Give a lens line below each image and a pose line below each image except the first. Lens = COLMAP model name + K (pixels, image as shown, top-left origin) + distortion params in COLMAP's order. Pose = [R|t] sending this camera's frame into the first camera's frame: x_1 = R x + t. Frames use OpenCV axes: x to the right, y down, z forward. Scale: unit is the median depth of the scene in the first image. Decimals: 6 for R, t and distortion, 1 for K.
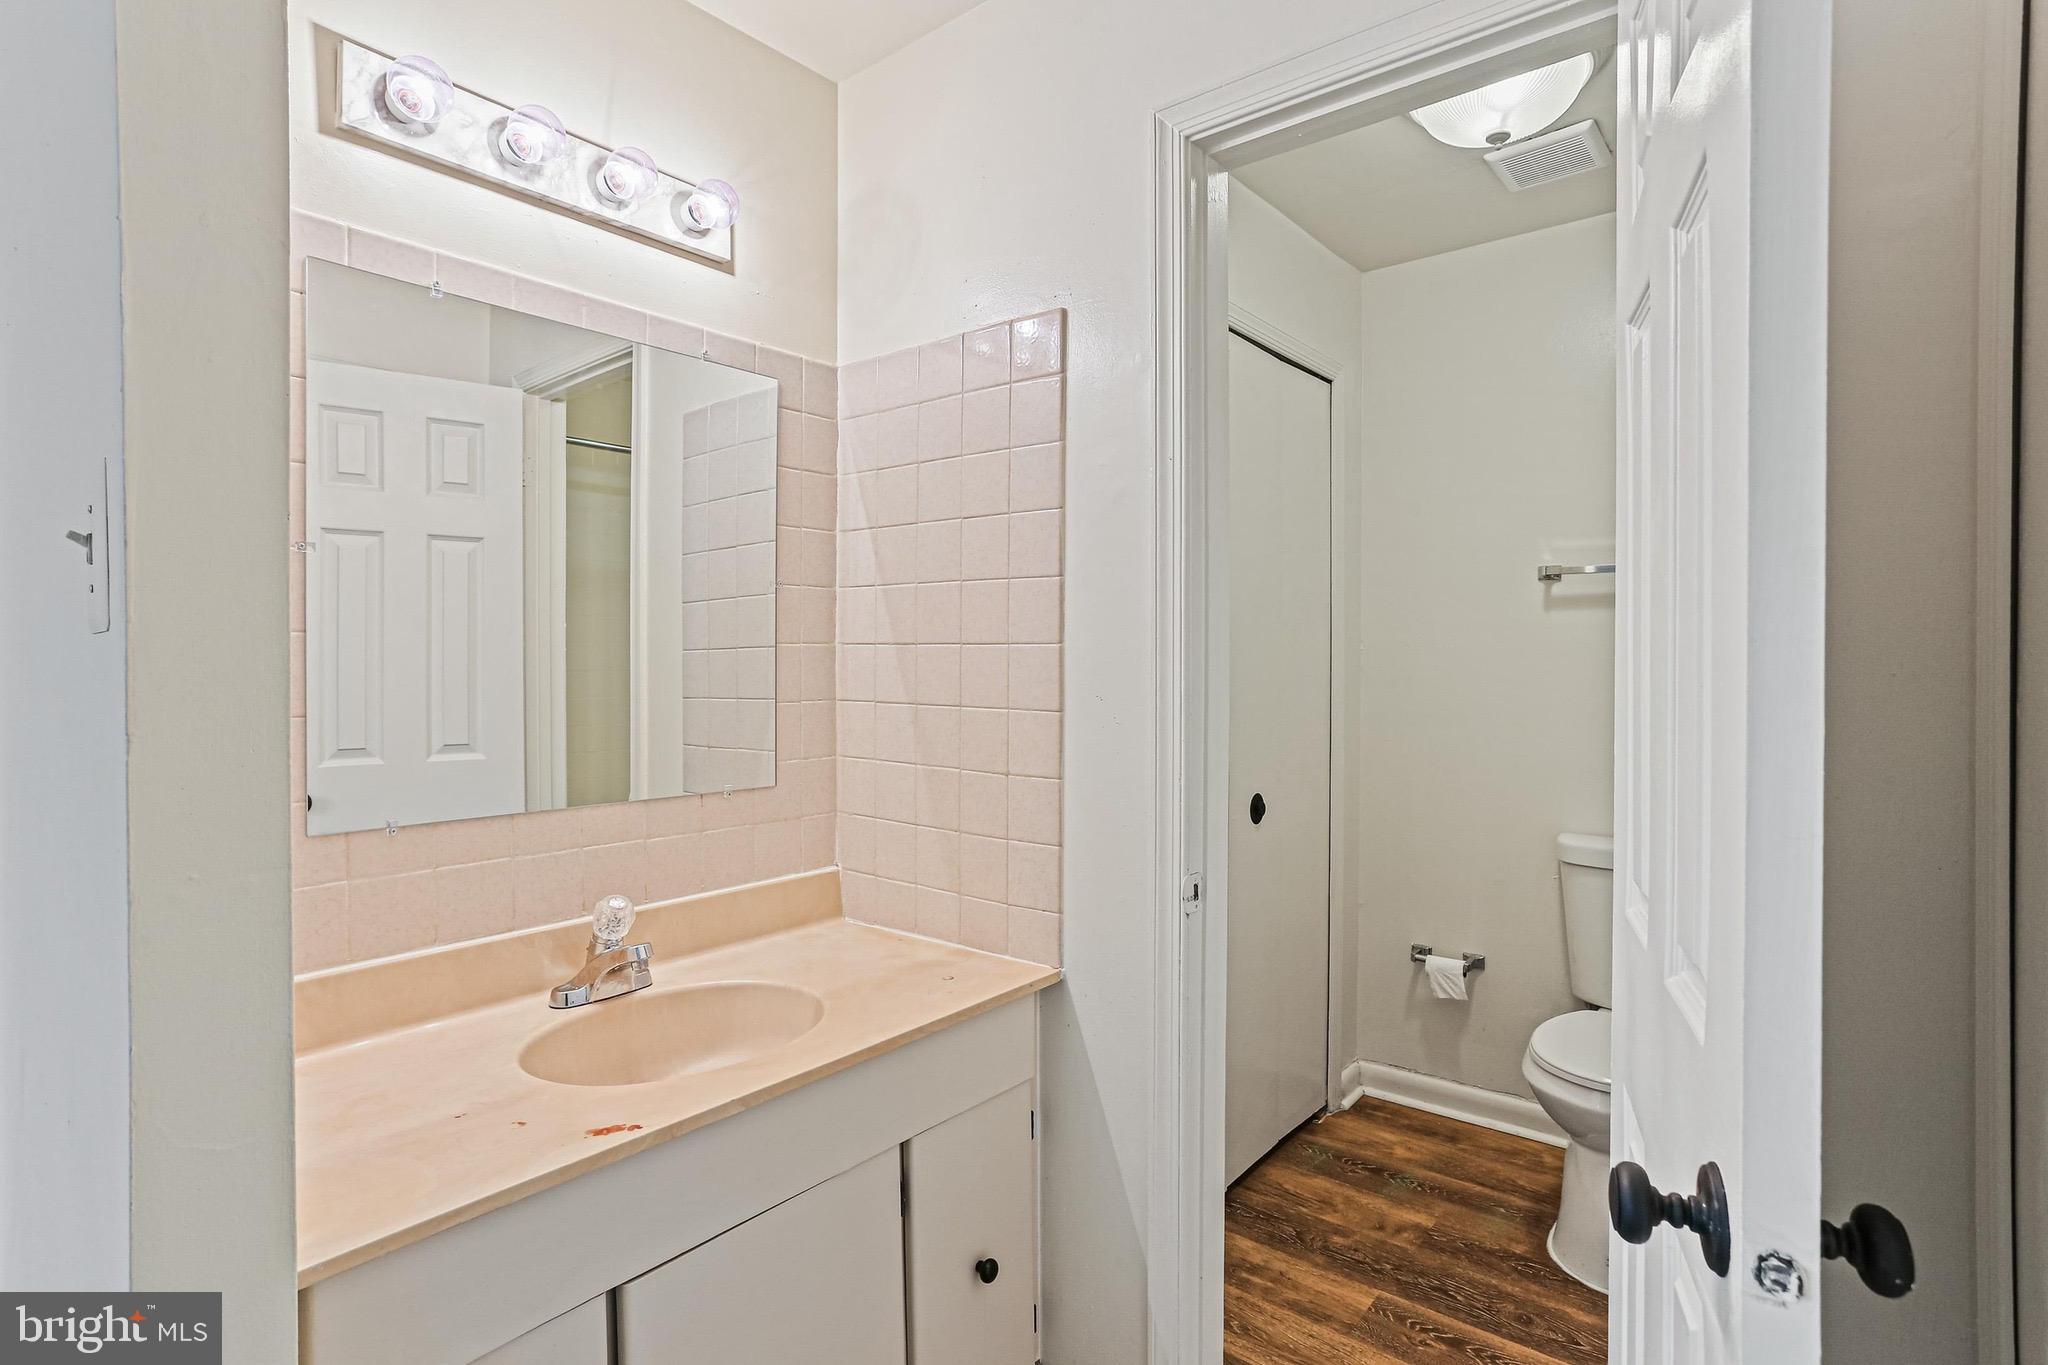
lens RADIAL K [[1025.9, 0, 1022.2], [0, 1025.9, 674.8], [0, 0, 1]] dist [-0.043033, 0.027773]
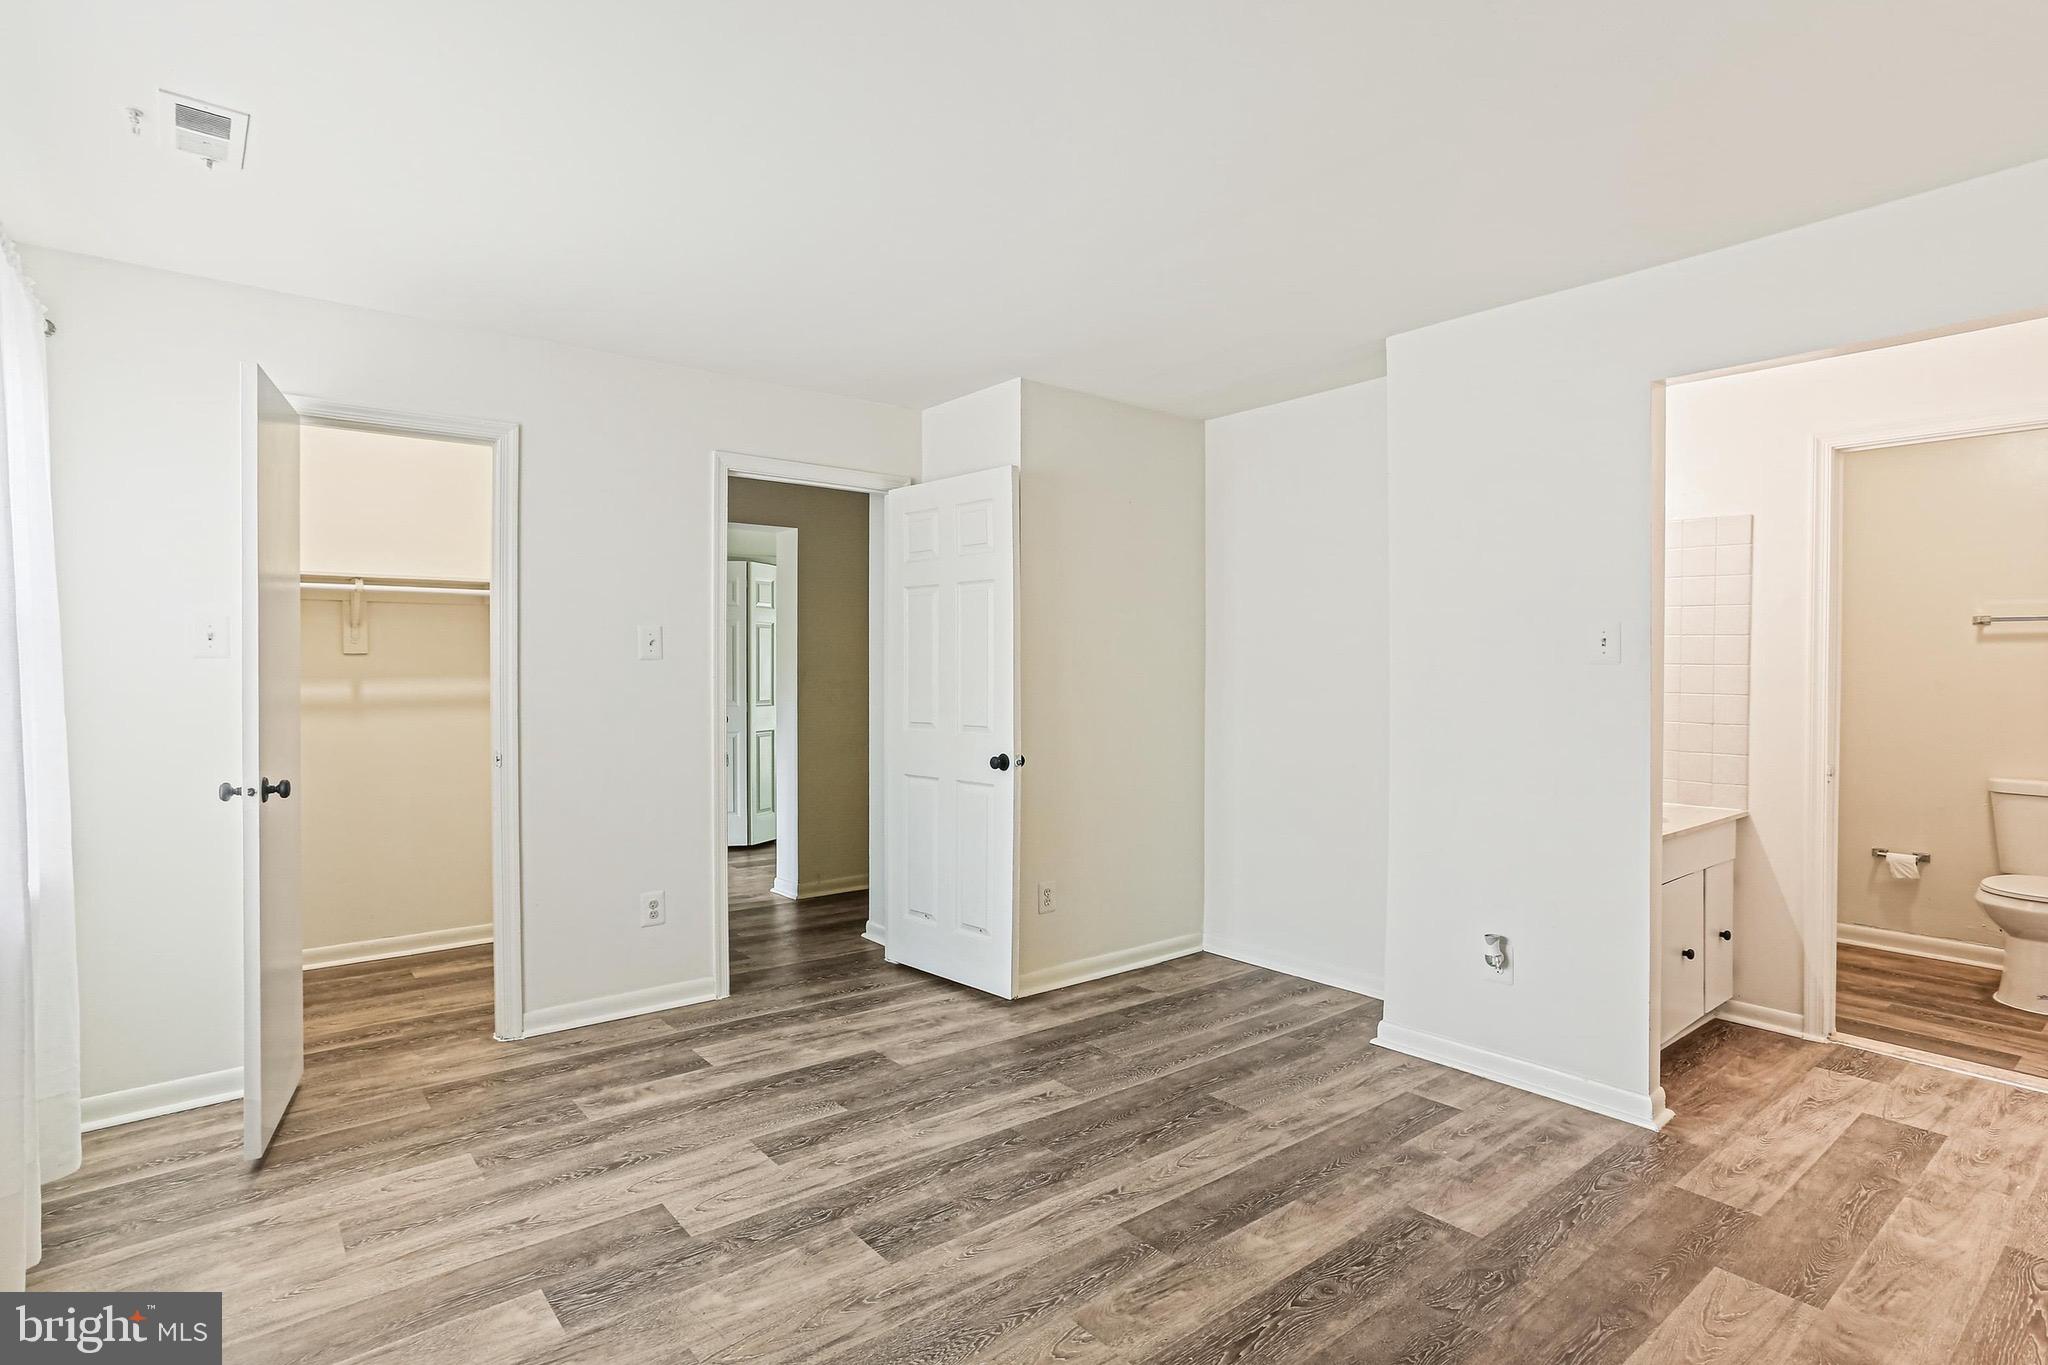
lens RADIAL K [[1025.9, 0, 1037.0], [0, 1025.9, 671.4], [0, 0, 1]] dist [-0.043033, 0.027773]
pose [[0.978338, 0.007298, -0.206886, -0.663317], [-0.009565, 0.999905, -0.009962, 0.015821], [0.206794, 0.011725, 0.978314, -0.954266]]
